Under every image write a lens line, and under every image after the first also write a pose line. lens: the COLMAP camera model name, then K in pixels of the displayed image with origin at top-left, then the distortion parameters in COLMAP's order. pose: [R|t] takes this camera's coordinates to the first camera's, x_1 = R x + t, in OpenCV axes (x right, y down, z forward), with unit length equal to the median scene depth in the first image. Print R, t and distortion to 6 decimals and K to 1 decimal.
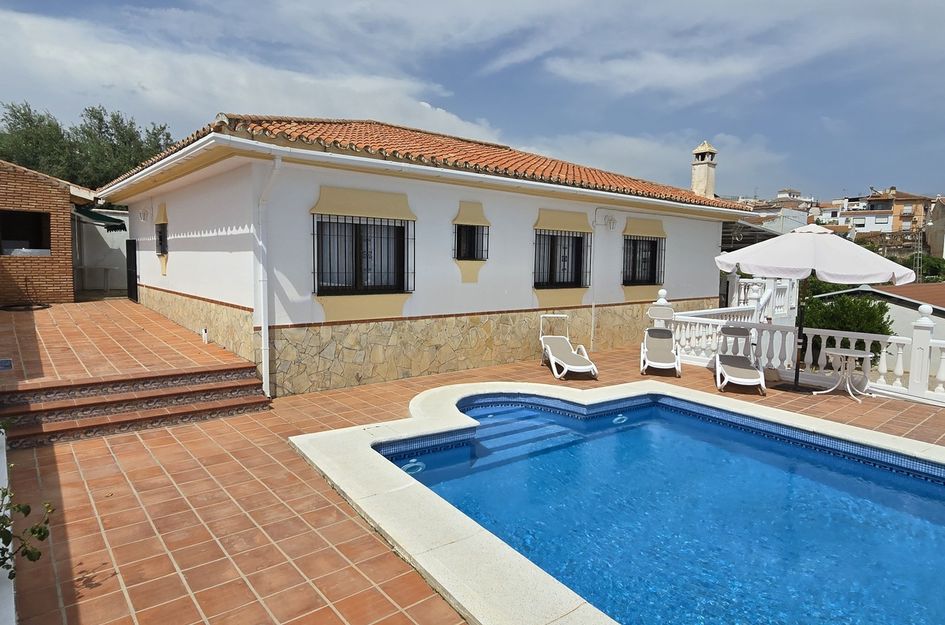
lens RADIAL K [[571.6, 0, 476.2], [0, 571.6, 312.9], [0, 0, 1]] dist [0.000130, -0.002449]
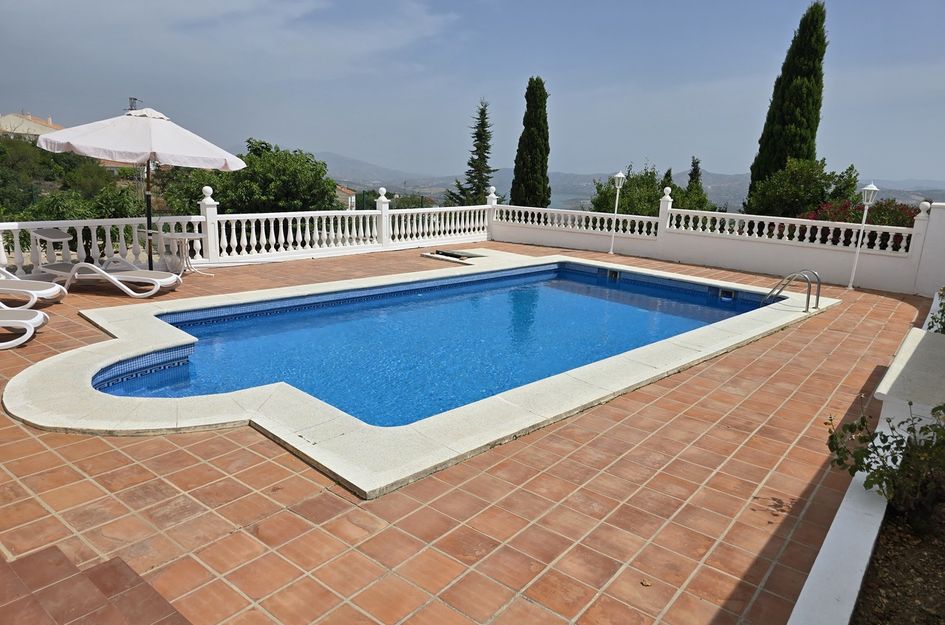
lens RADIAL K [[649.8, 0, 467.0], [0, 649.8, 310.7], [0, 0, 1]] dist [0.027339, -0.020516]
pose [[-0.214768, -0.234527, 0.948088, -1.253829], [0.050508, 0.966774, 0.250591, -0.158369], [-0.975358, 0.101705, -0.195786, 1.366956]]
